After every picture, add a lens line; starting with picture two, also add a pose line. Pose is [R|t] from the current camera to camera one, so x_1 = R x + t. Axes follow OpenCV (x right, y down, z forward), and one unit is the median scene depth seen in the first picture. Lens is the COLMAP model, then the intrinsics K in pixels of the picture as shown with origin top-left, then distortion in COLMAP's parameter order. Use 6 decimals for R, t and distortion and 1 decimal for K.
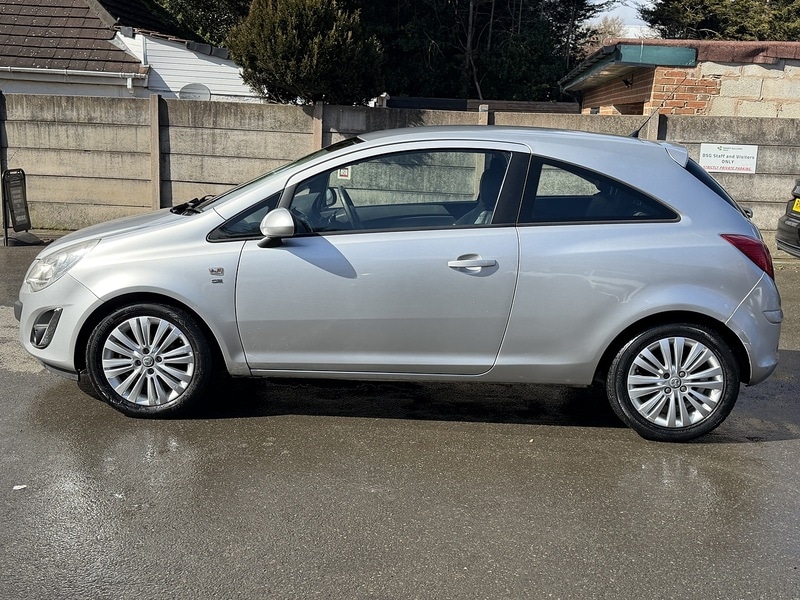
lens RADIAL K [[933.2, 0, 400.0], [0, 933.2, 300.0], [0, 0, 1]] dist [0.157881, -0.309761]
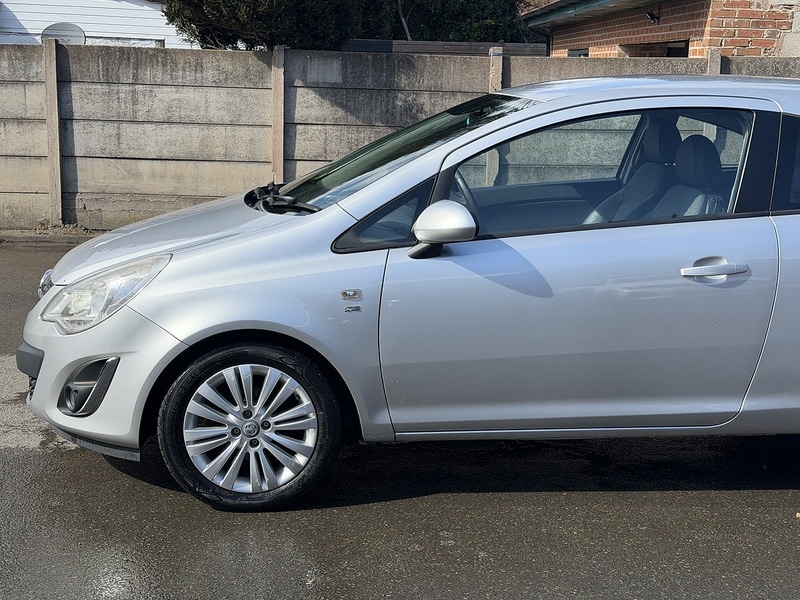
lens RADIAL K [[1174.9, 0, 400.0], [0, 1174.9, 300.0], [0, 0, 1]] dist [0.107227, -0.043707]
pose [[0.992485, -0.038654, 0.116102, -0.254762], [0.037938, 0.999245, 0.008371, -0.032016], [-0.116338, -0.003904, 0.993202, 0.133367]]
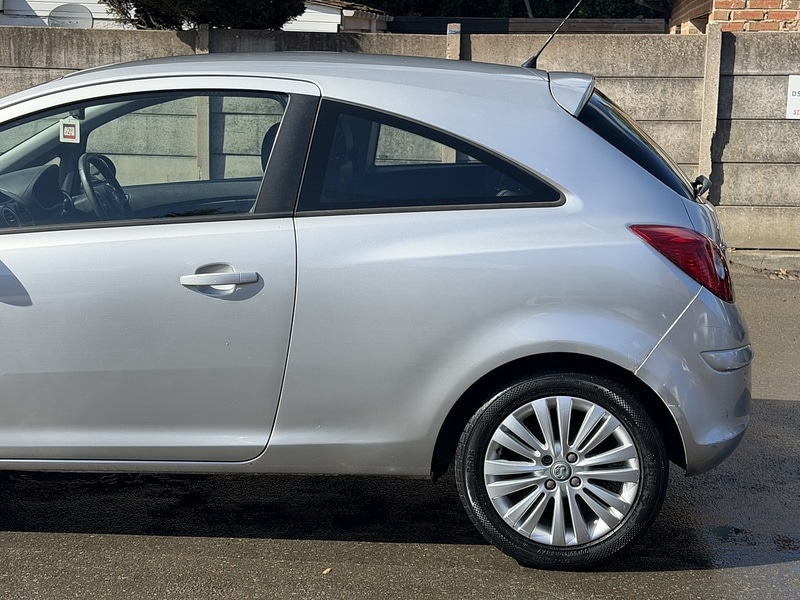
lens RADIAL K [[1363.1, 0, 400.0], [0, 1363.1, 300.0], [0, 0, 1]] dist [0.152446, -0.195085]
pose [[0.998619, -0.014595, -0.050473, 0.230152], [0.014042, 0.999838, -0.011300, -0.013513], [0.050630, 0.010576, 0.998661, 0.117293]]
